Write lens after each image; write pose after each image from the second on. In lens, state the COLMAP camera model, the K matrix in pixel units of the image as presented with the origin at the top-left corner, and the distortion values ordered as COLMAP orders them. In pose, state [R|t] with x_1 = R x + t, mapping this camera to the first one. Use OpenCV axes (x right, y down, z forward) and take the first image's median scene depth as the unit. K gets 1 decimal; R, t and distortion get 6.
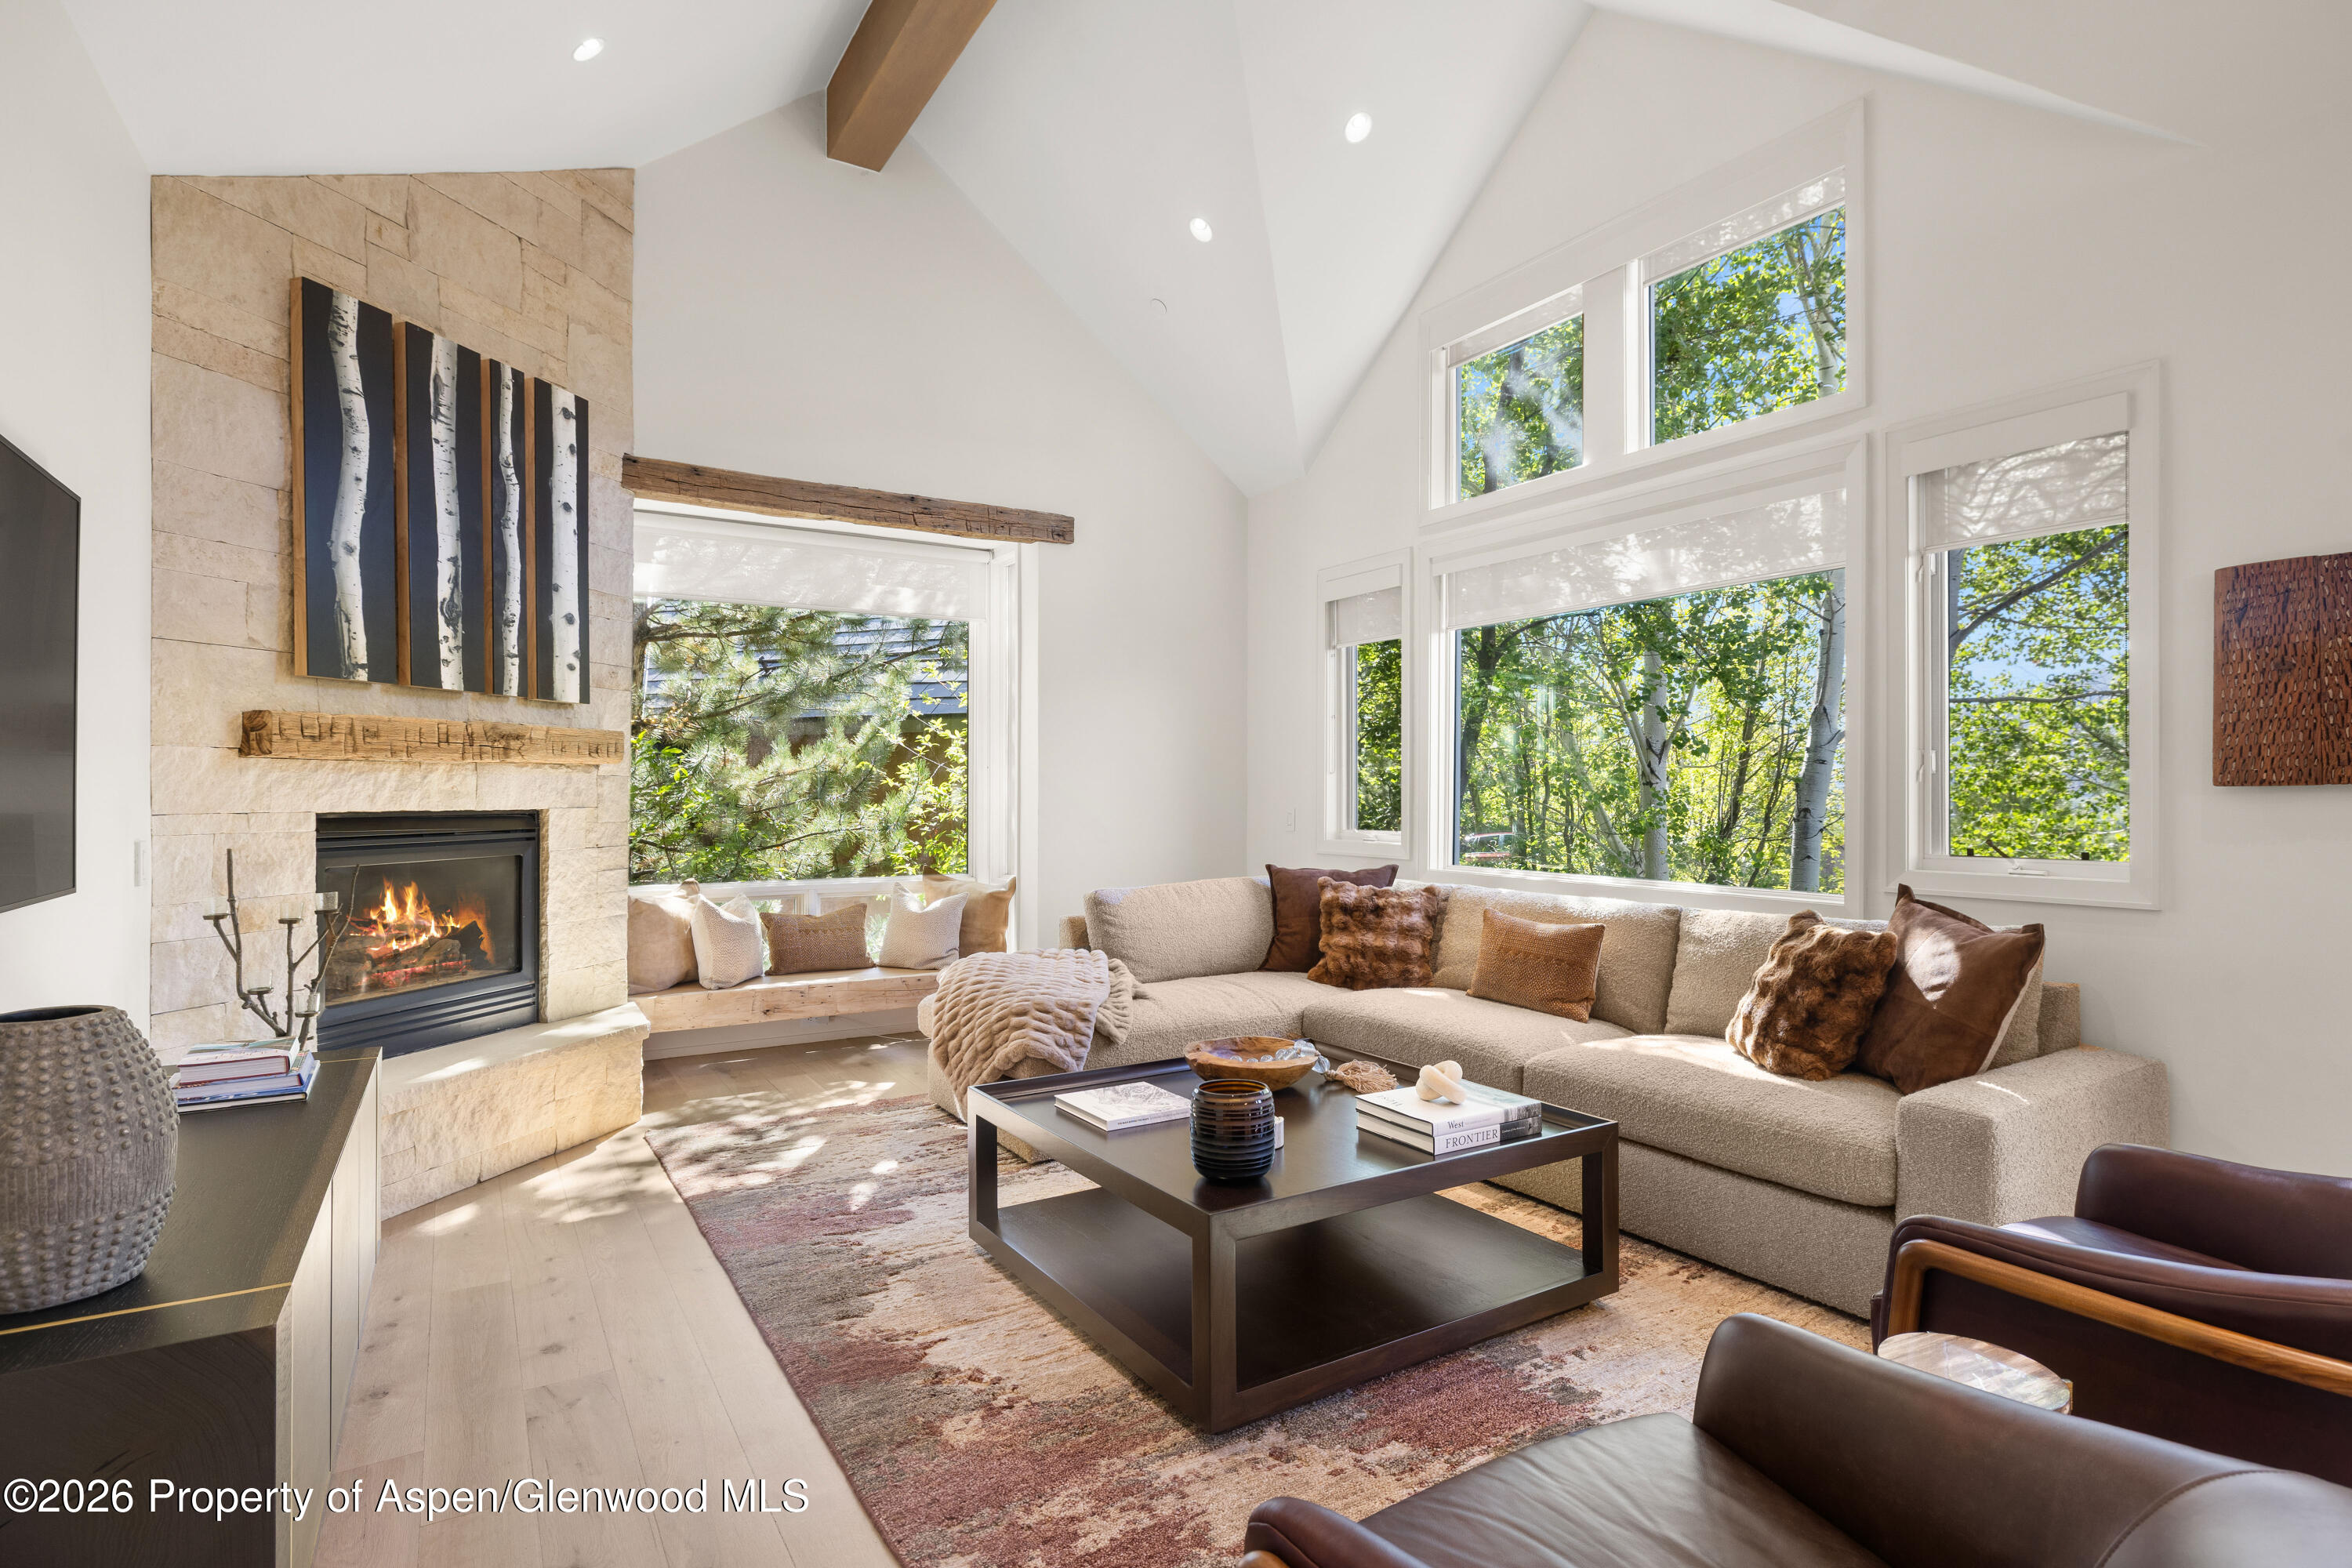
lens RADIAL K [[1199.9, 0, 1177.4], [0, 1199.9, 790.9], [0, 0, 1]] dist [-0.002756, 0.001199]
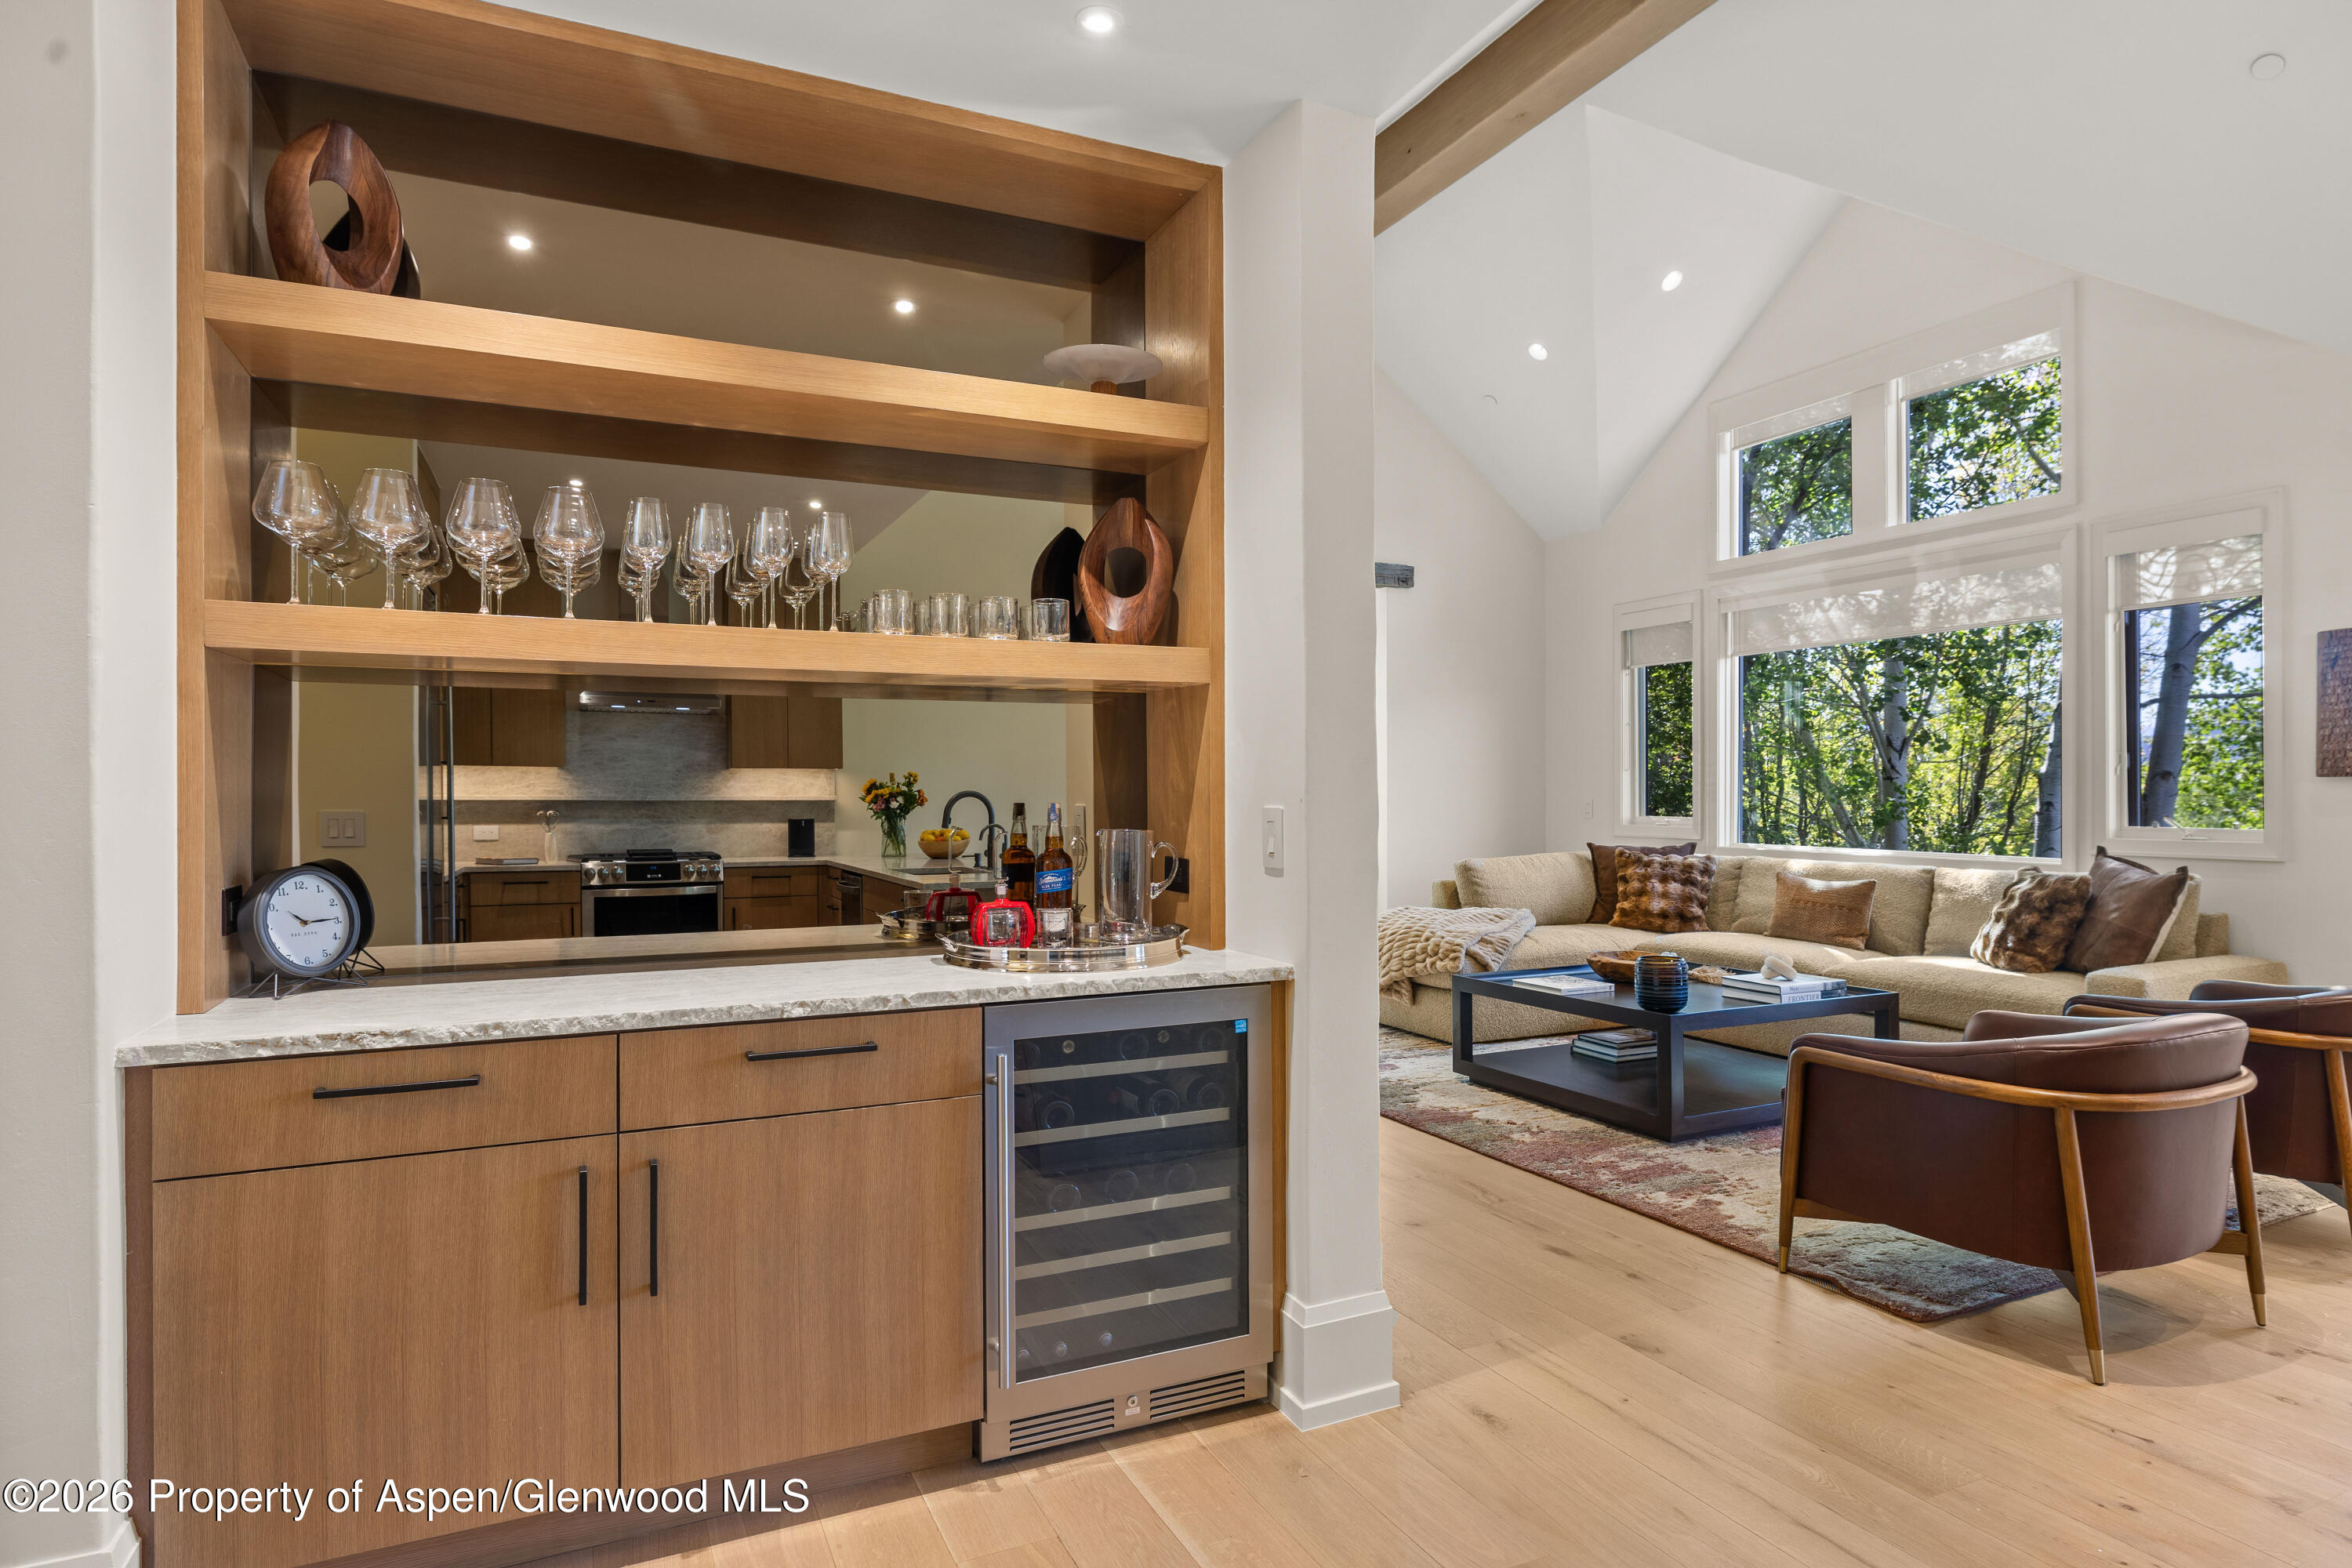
lens RADIAL K [[1324.5, 0, 1179.6], [0, 1324.5, 788.5], [0, 0, 1]] dist [0.006987, -0.001571]
pose [[0.994509, -0.003264, -0.104600, -0.241009], [0.003125, 0.999994, -0.001494, 0.005533], [0.104604, 0.001158, 0.994513, -0.516161]]
